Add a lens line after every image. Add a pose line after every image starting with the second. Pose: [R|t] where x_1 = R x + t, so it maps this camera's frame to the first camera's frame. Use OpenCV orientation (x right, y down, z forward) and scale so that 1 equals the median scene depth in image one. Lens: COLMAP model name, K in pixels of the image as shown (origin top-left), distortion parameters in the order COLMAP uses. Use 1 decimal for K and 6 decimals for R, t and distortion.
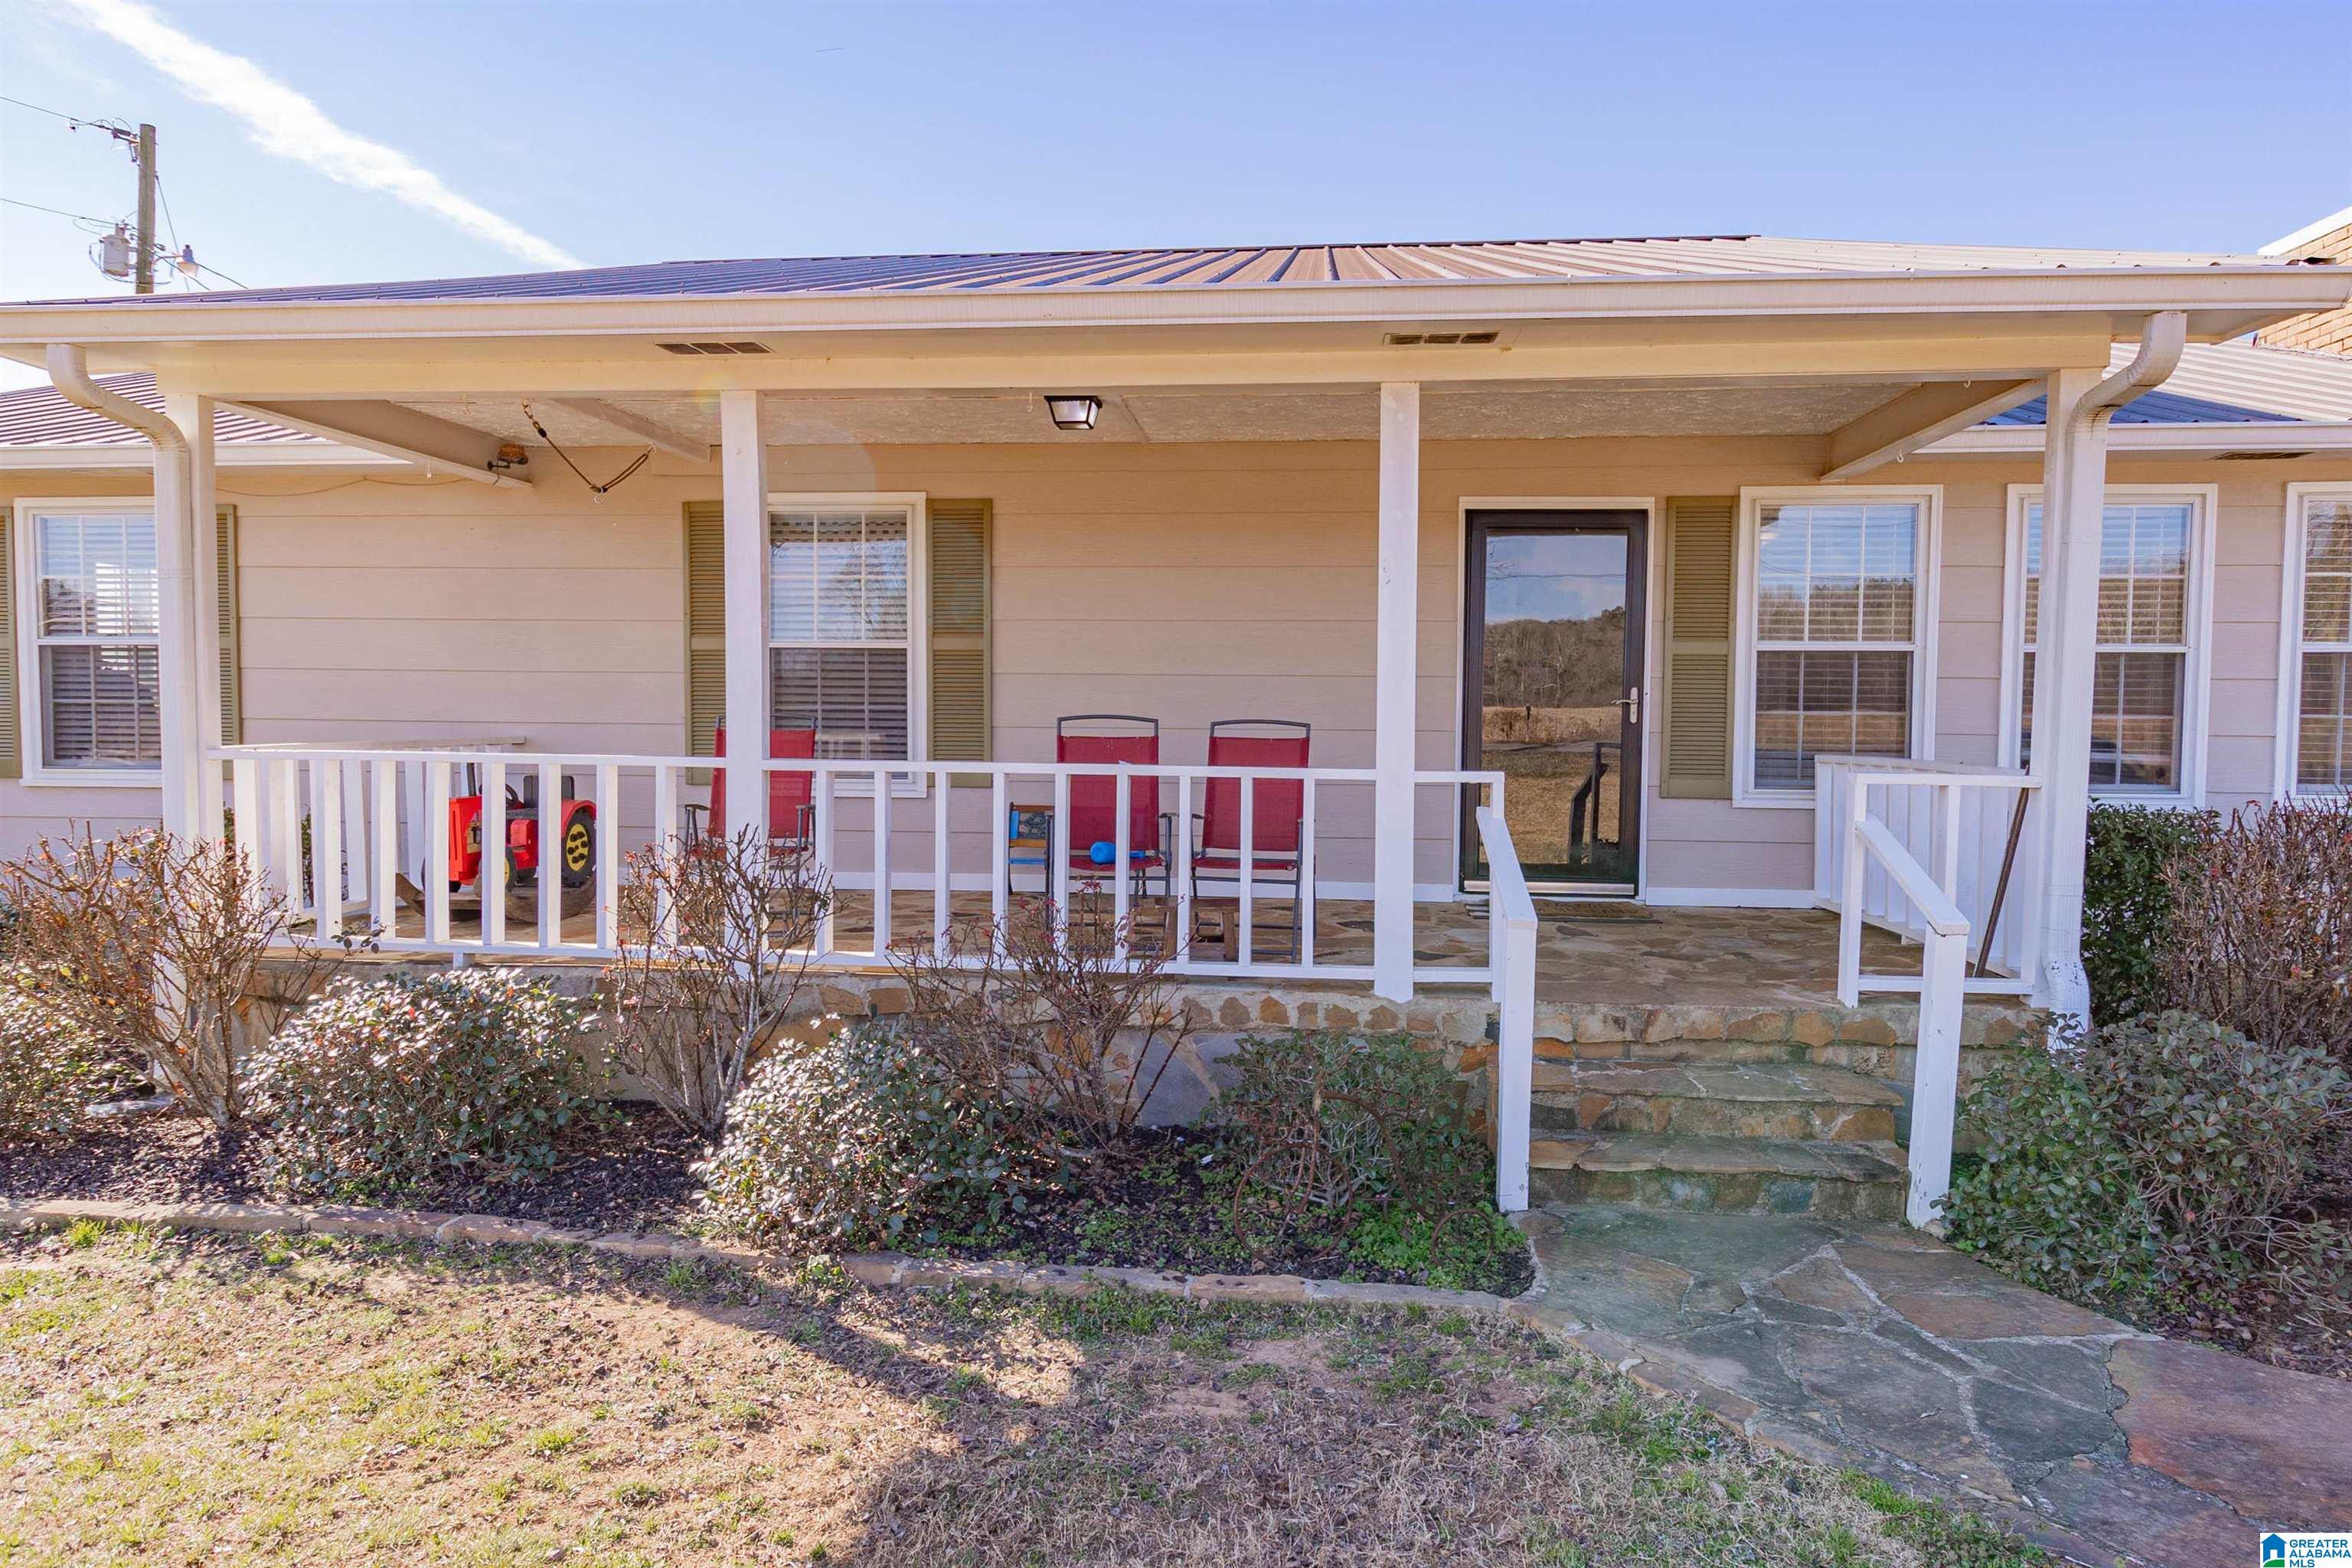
lens RADIAL K [[1418.5, 0, 1158.1], [0, 1418.5, 786.9], [0, 0, 1]] dist [-0.000877, 0.002030]
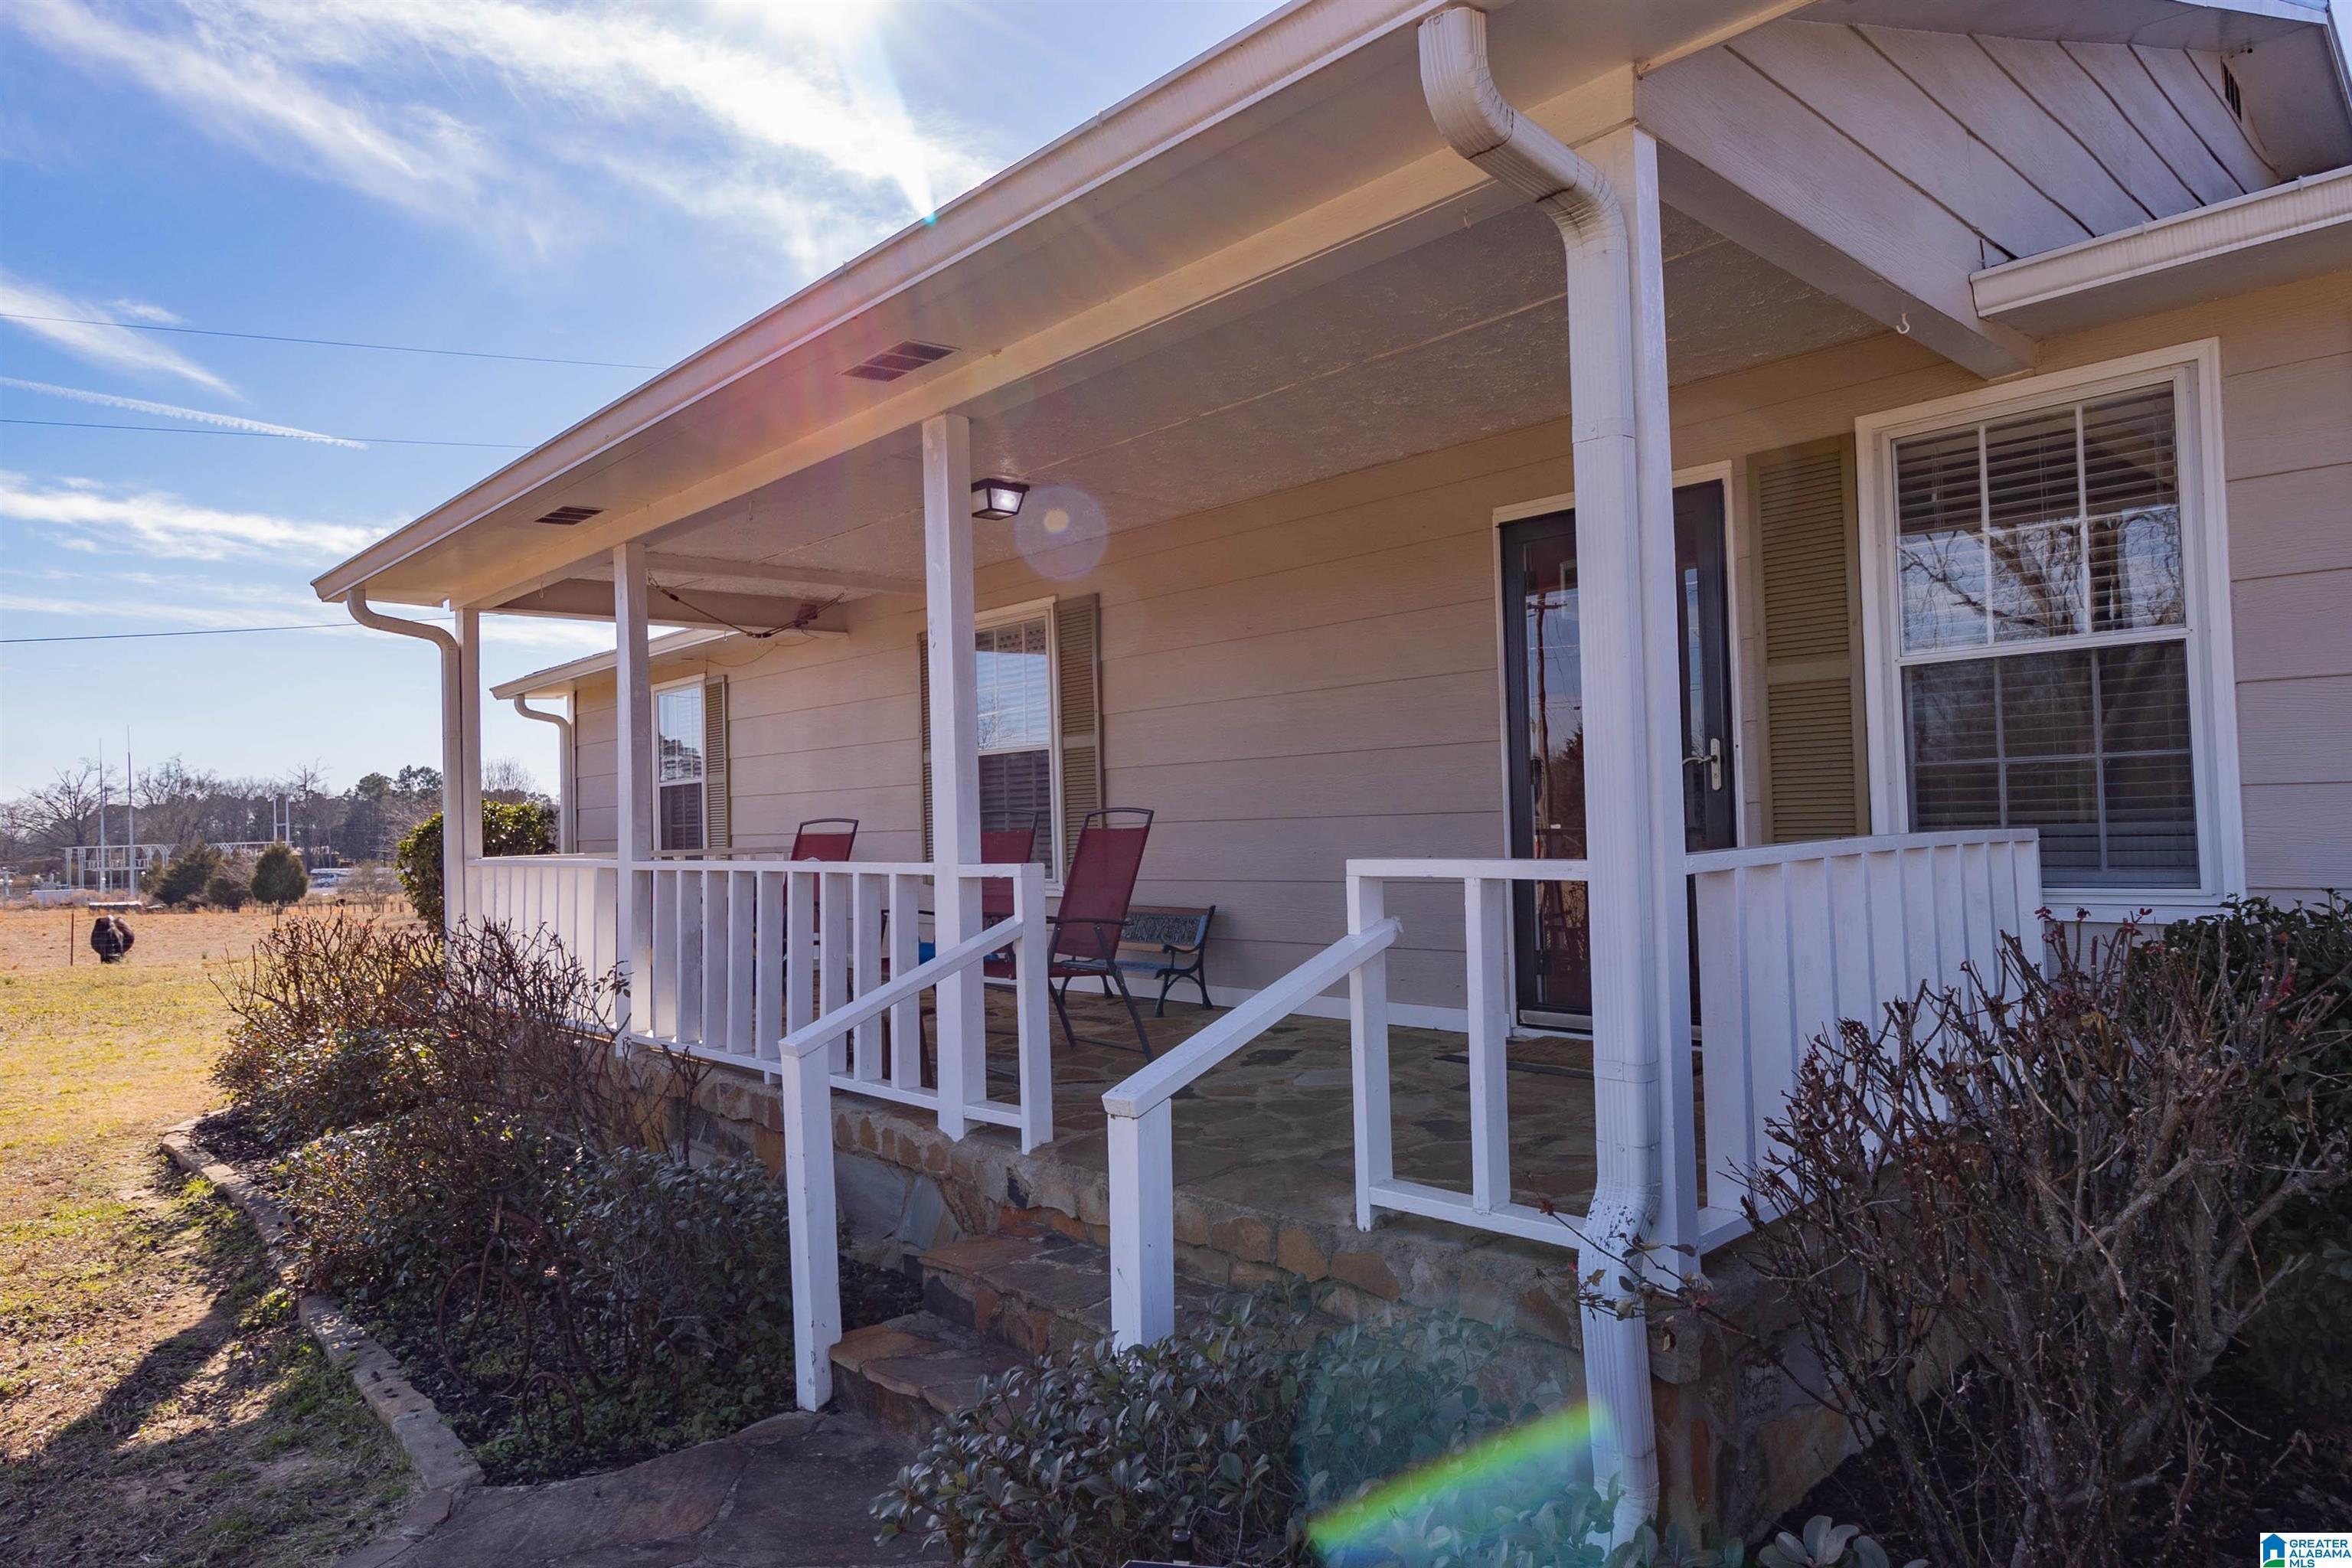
lens RADIAL K [[1418.5, 0, 1166.4], [0, 1418.5, 773.0], [0, 0, 1]] dist [-0.000877, 0.002030]
pose [[0.751913, -0.055553, -0.656917, 0.589884], [-0.001622, 0.996284, -0.086109, 0.005906], [0.659260, 0.065812, 0.749029, 0.318176]]
